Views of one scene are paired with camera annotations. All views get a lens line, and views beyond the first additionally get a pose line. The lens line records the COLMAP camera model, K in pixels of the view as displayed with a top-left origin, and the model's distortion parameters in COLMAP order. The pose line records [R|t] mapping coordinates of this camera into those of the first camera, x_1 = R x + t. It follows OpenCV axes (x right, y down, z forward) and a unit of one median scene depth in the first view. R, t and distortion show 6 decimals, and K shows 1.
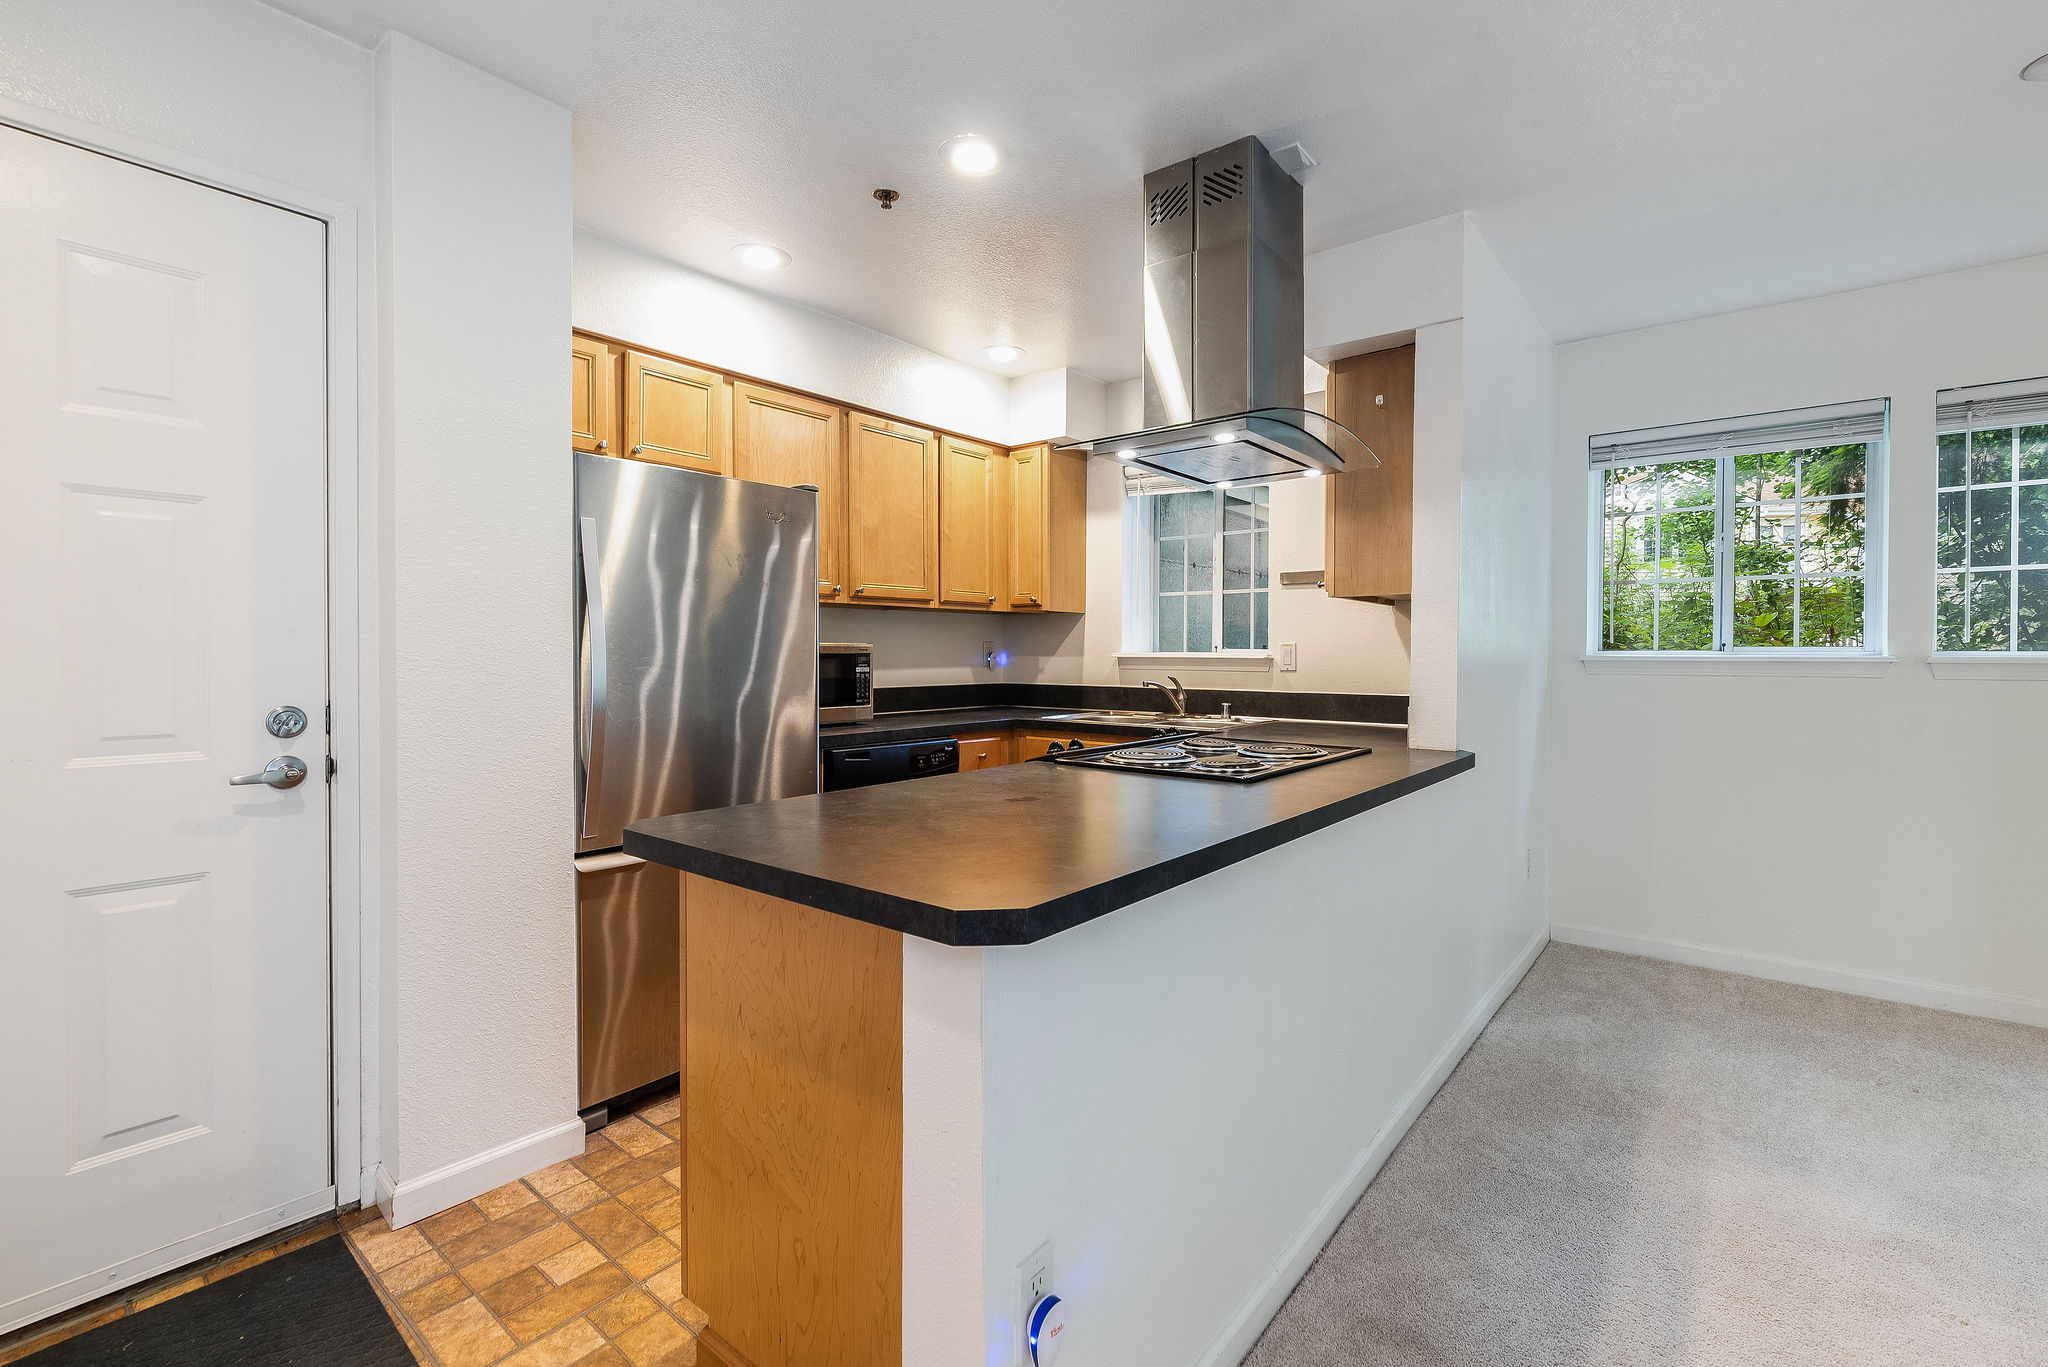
lens RADIAL K [[897.4, 0, 1024.1], [0, 897.4, 698.5], [0, 0, 1]] dist [-0.001766, -0.000492]
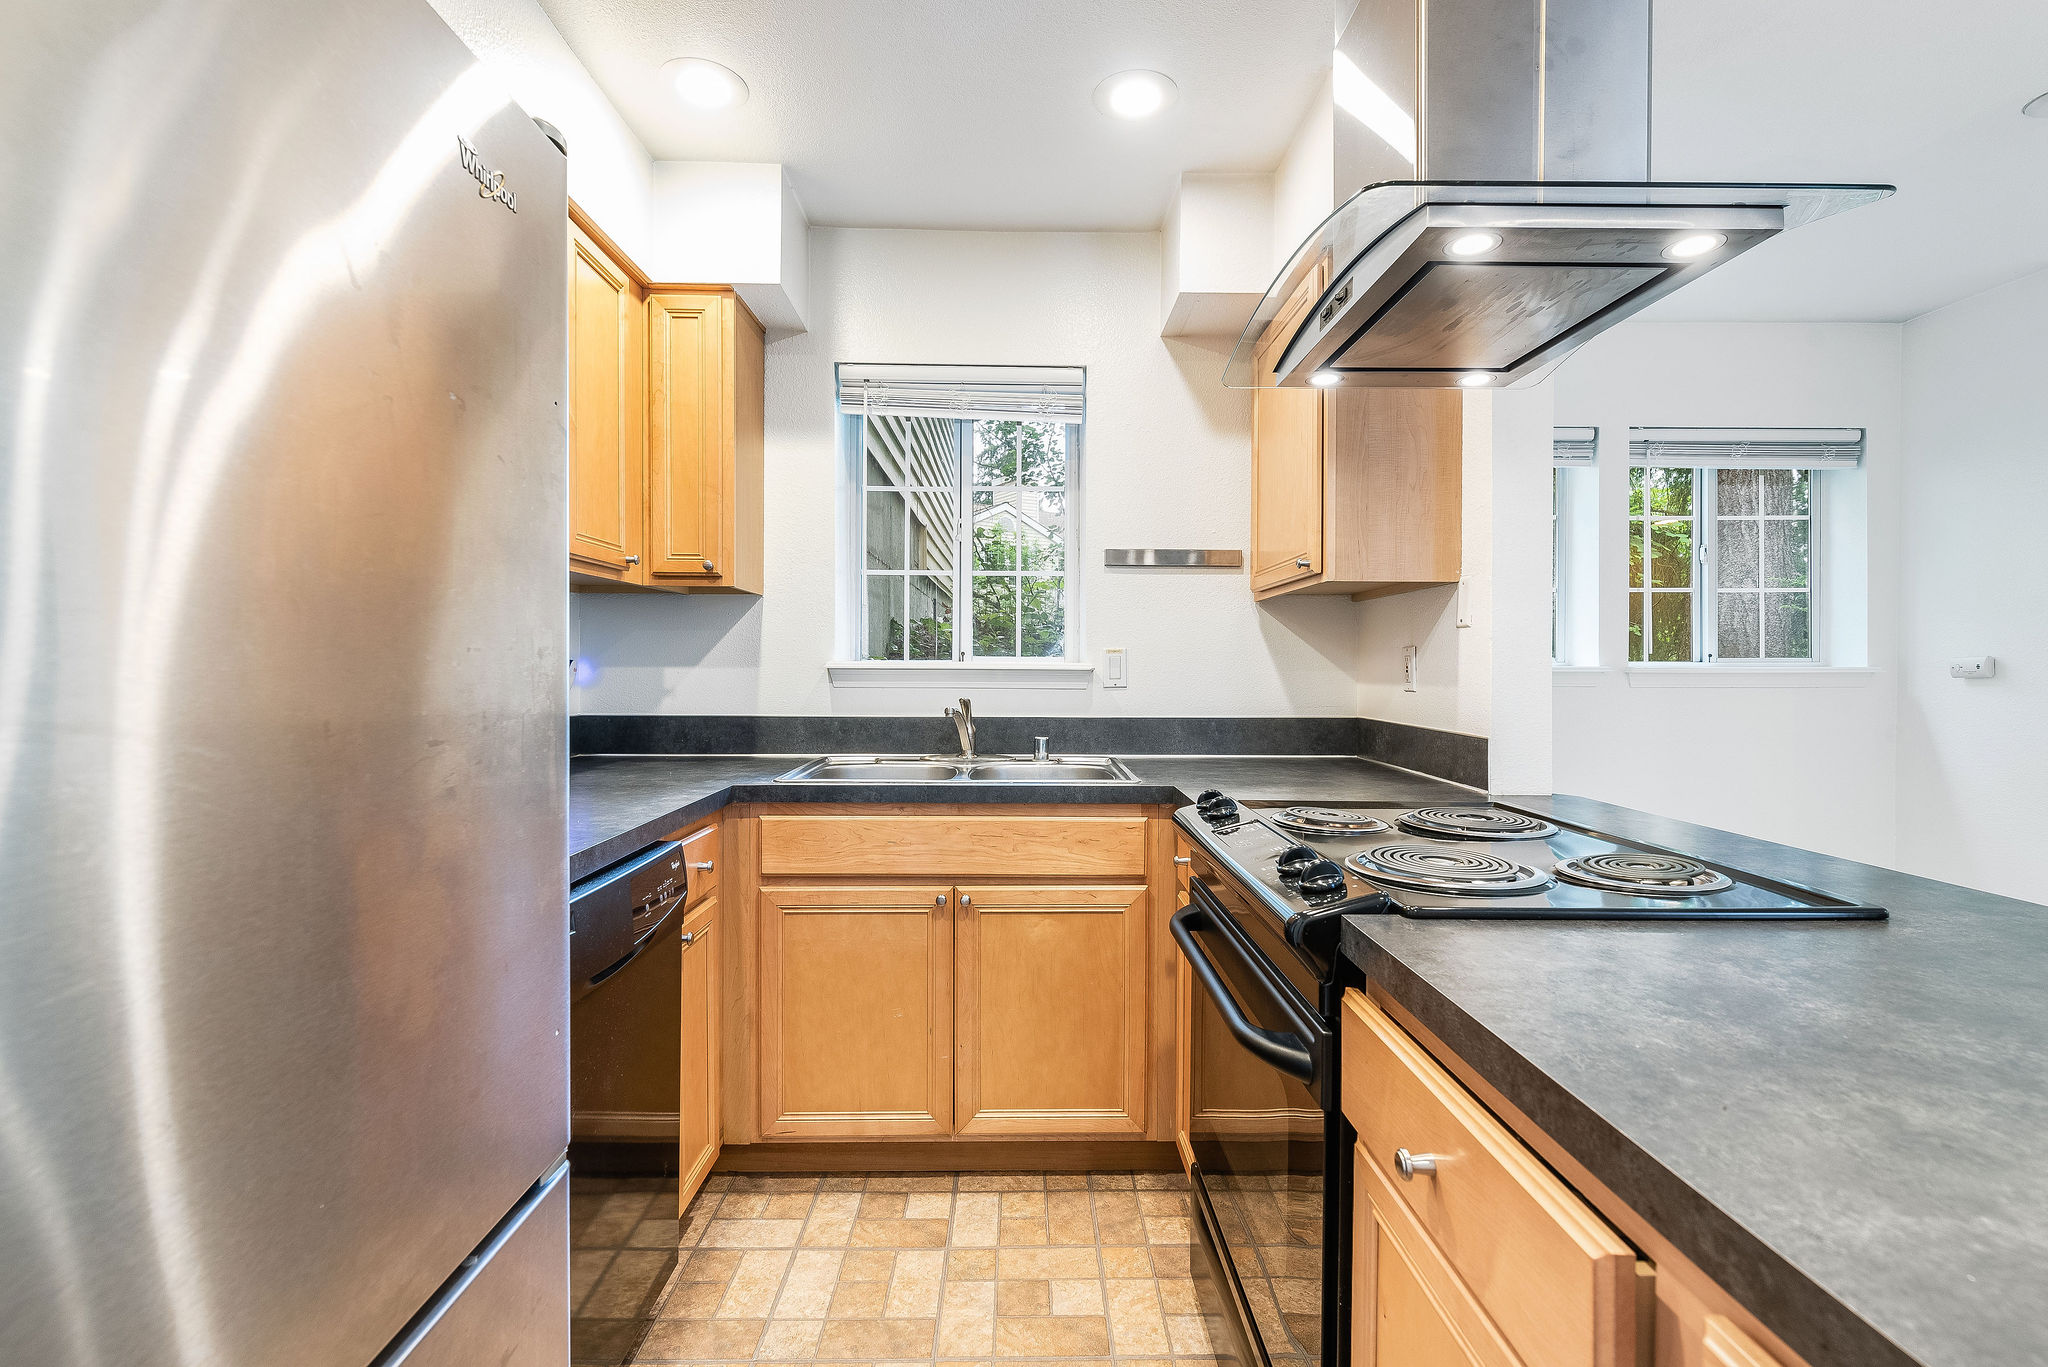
lens RADIAL K [[976.1, 0, 1024.0], [0, 976.1, 683.5], [0, 0, 1]] dist [0.014336, -0.000344]
pose [[0.749305, -0.013371, 0.662090, -0.245270], [0.029555, 0.999475, -0.013263, -0.023076], [-0.661565, 0.029506, 0.749307, 0.413966]]
